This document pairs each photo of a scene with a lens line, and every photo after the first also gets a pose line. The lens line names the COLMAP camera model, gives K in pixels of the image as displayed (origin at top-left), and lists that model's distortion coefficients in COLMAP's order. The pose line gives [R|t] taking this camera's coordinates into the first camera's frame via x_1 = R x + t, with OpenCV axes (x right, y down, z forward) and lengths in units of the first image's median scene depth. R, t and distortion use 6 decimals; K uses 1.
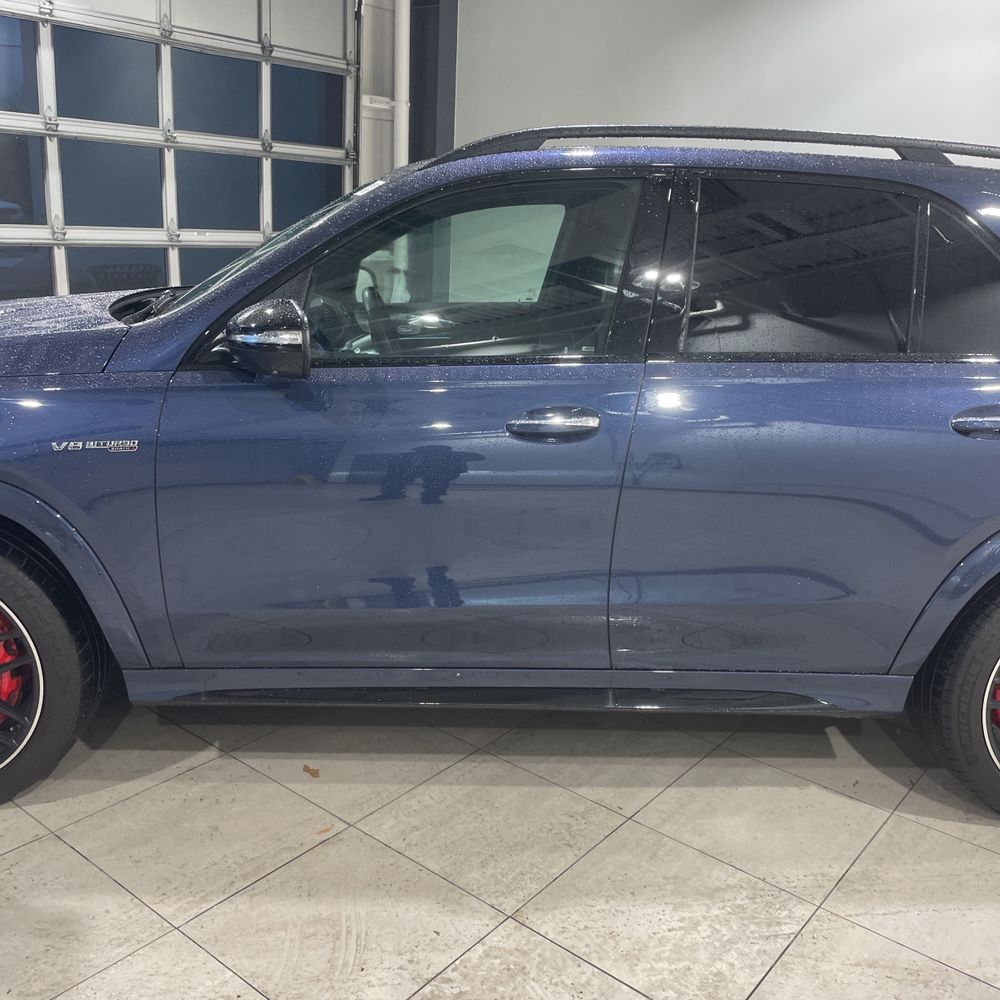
lens RADIAL K [[1023.6, 0, 492.7], [0, 1023.6, 506.9], [0, 0, 1]] dist [0.074461, -0.096010]
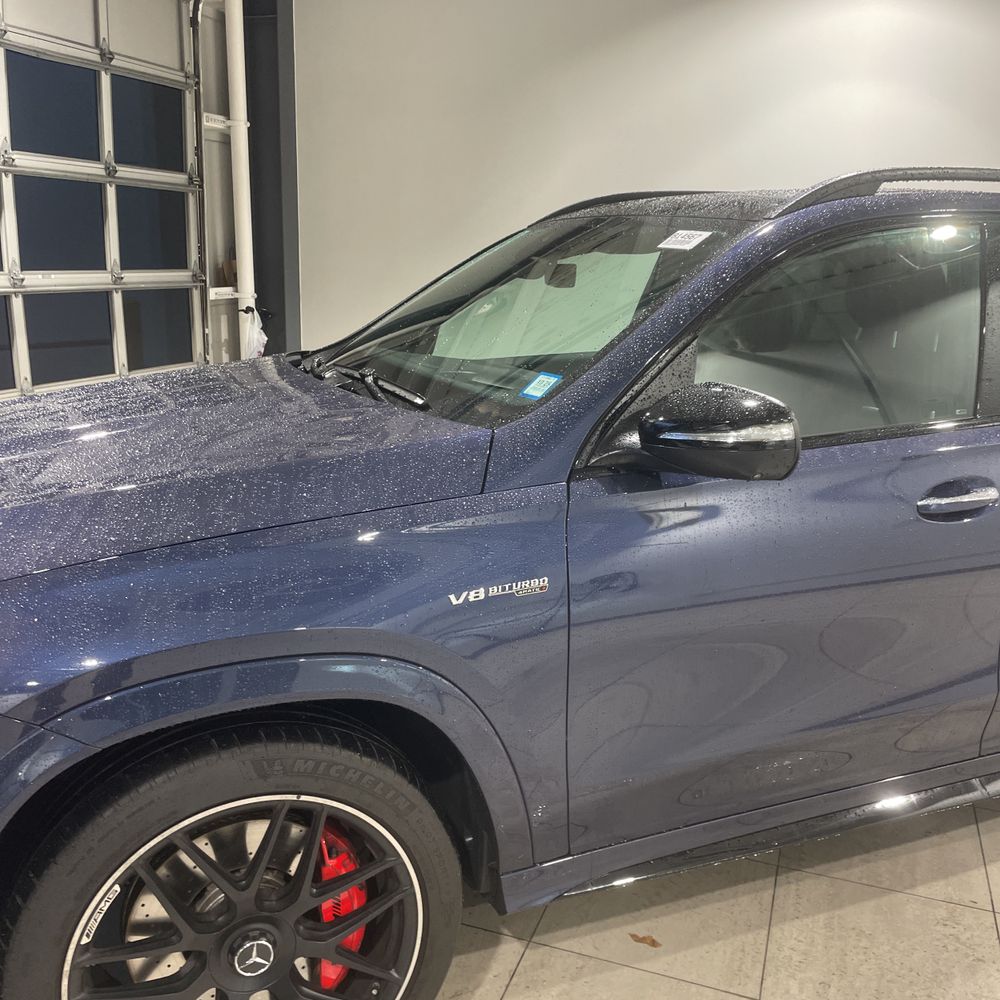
lens RADIAL K [[1019.6, 0, 523.9], [0, 1019.6, 502.2], [0, 0, 1]] dist [0.118940, -0.153953]
pose [[0.934936, -0.100943, 0.340156, -0.334062], [0.107969, 0.994153, -0.001739, -0.065672], [-0.337991, 0.038352, 0.940367, 0.155201]]
